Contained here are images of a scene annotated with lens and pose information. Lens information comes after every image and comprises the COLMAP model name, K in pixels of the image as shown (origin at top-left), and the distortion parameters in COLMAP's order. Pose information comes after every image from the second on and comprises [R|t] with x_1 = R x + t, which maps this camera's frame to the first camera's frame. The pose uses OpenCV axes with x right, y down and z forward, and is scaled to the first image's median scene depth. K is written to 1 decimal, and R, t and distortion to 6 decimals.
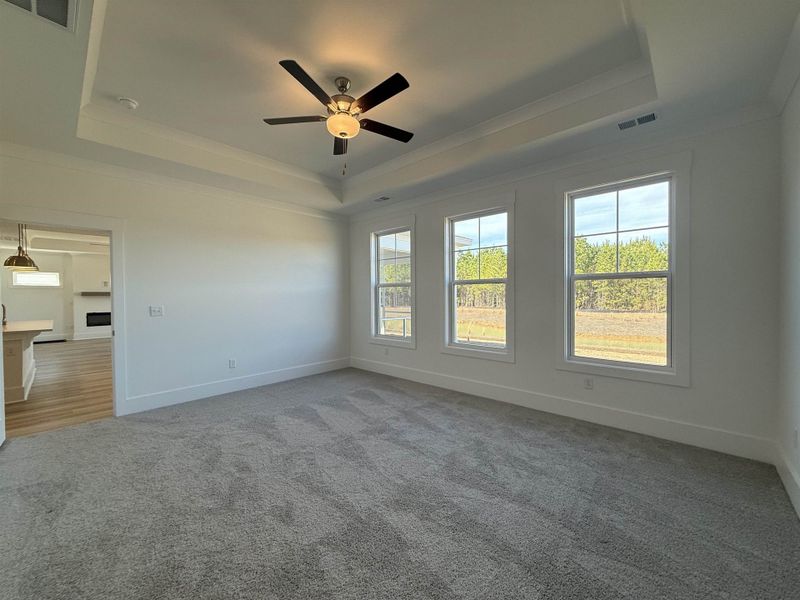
lens RADIAL K [[319.5, 0, 401.1], [0, 319.5, 299.7], [0, 0, 1]] dist [-0.000100, 0.000512]
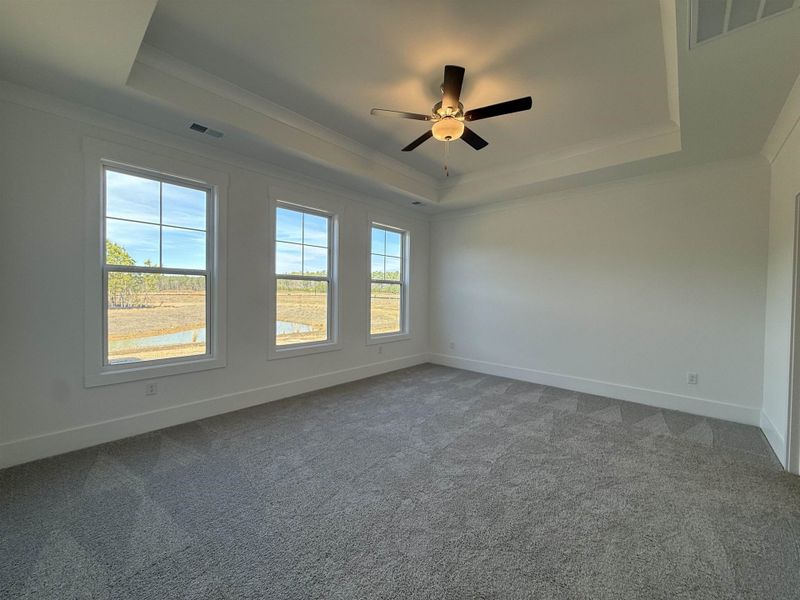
lens RADIAL K [[319.5, 0, 411.7], [0, 319.5, 297.5], [0, 0, 1]] dist [-0.000100, 0.000512]
pose [[-0.033976, -0.005714, 0.999406, -0.519112], [-0.002044, 0.999982, 0.005648, -0.001464], [-0.999421, -0.001851, -0.033987, 0.480323]]
